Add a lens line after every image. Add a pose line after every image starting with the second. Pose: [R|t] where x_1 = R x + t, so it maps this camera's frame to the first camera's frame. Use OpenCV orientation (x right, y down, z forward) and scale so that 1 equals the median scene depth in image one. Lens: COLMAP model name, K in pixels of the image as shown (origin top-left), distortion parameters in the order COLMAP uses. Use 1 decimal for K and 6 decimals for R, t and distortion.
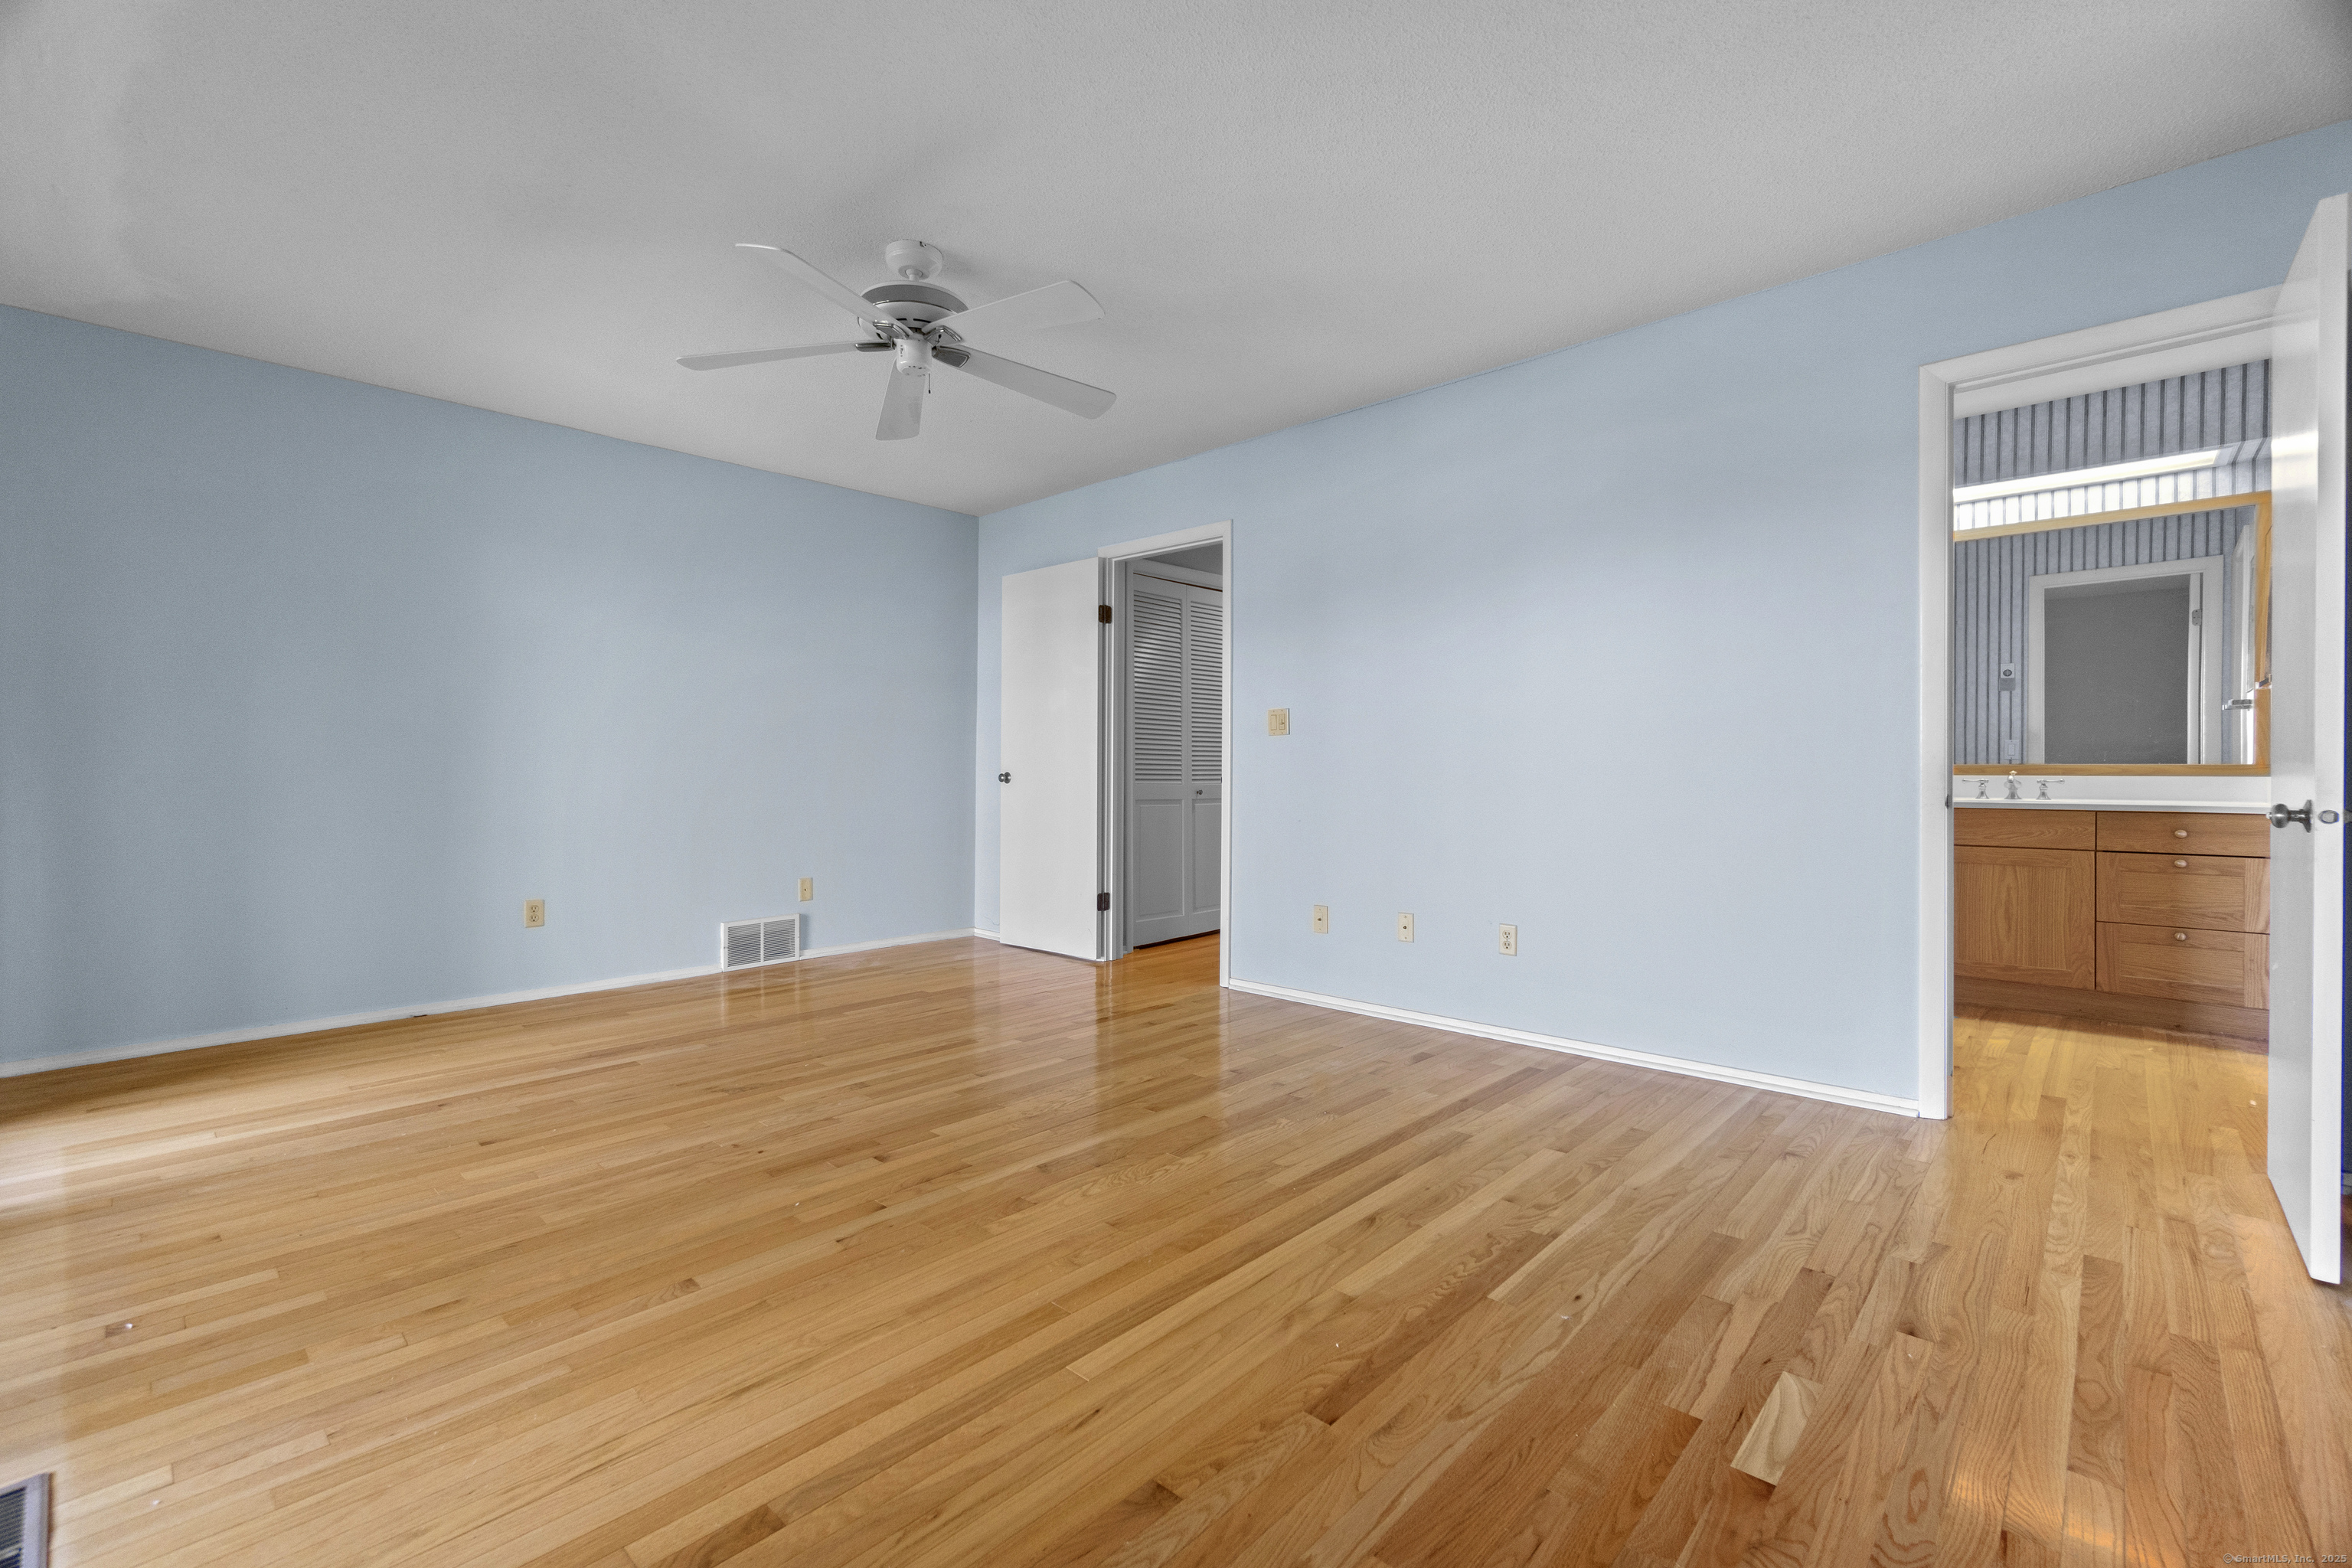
lens RADIAL K [[1011.6, 0, 1161.2], [0, 1011.6, 766.4], [0, 0, 1]] dist [-0.002576, 0.000318]
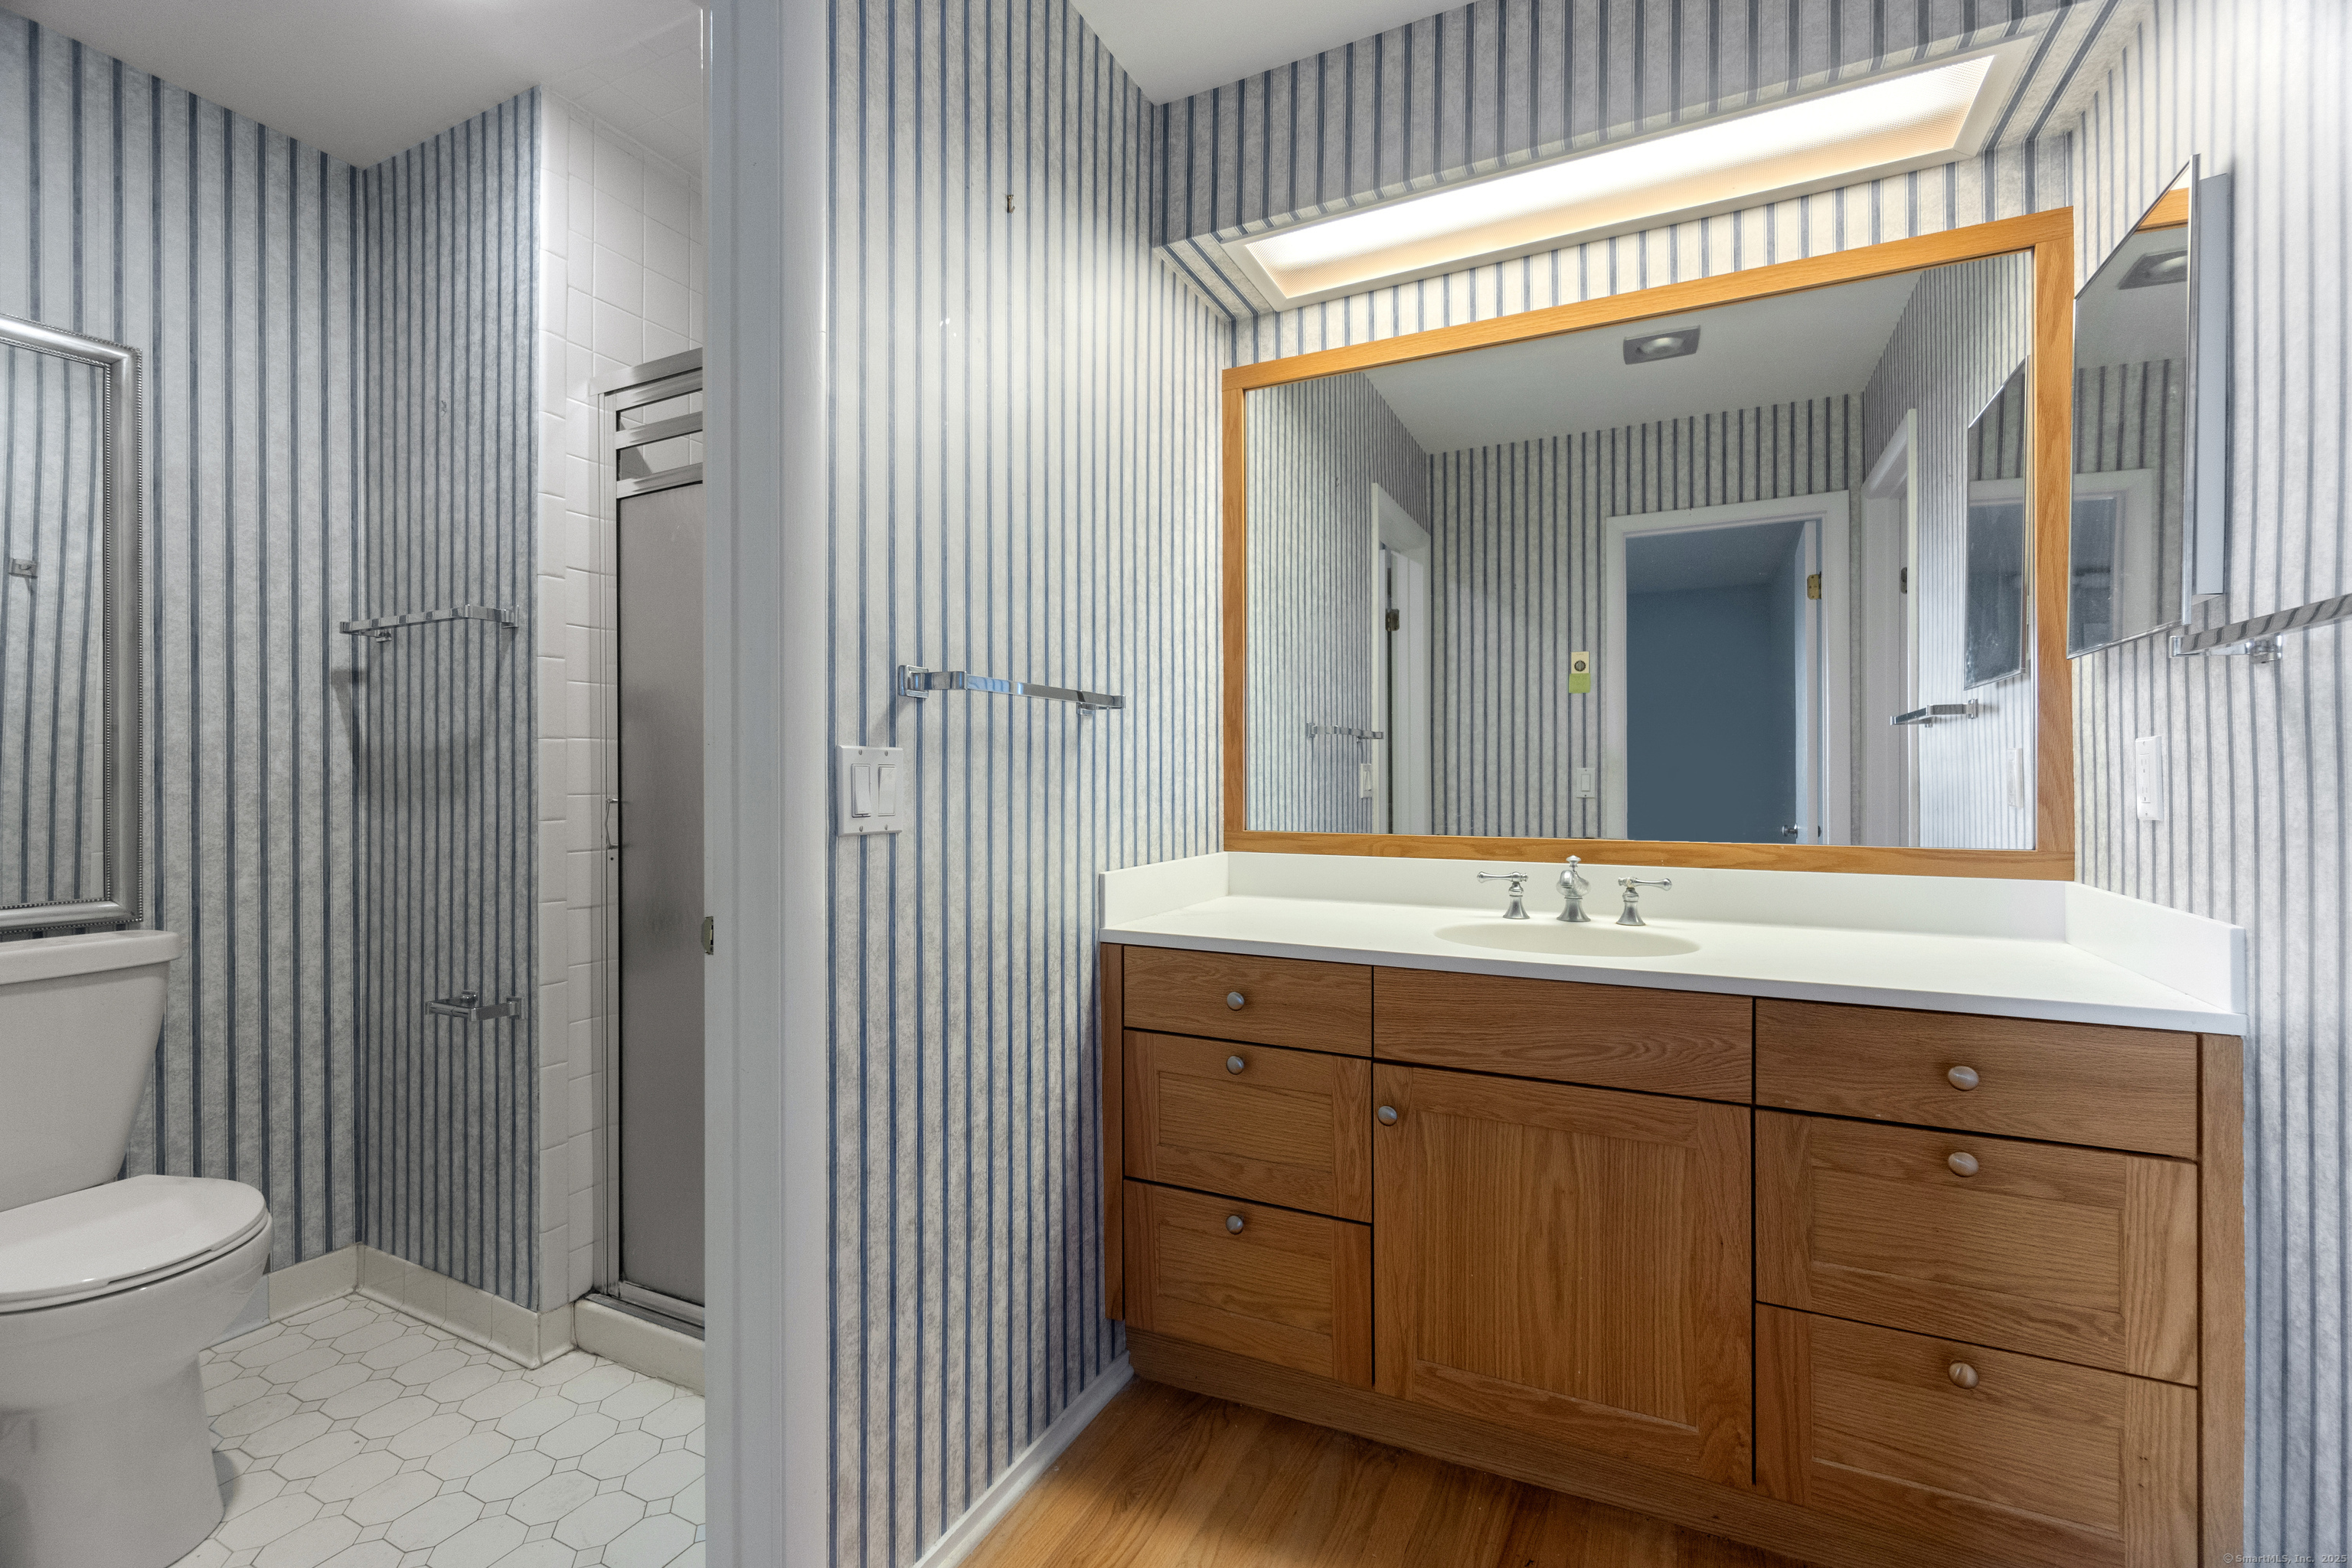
lens RADIAL K [[1013.1, 0, 1170.3], [0, 1013.1, 767.4], [0, 0, 1]] dist [-0.004582, 0.000610]
pose [[0.955807, -0.000881, 0.293993, 0.595566], [0.003135, 0.999969, -0.007194, -0.034246], [-0.293978, 0.007798, 0.955780, 0.686528]]
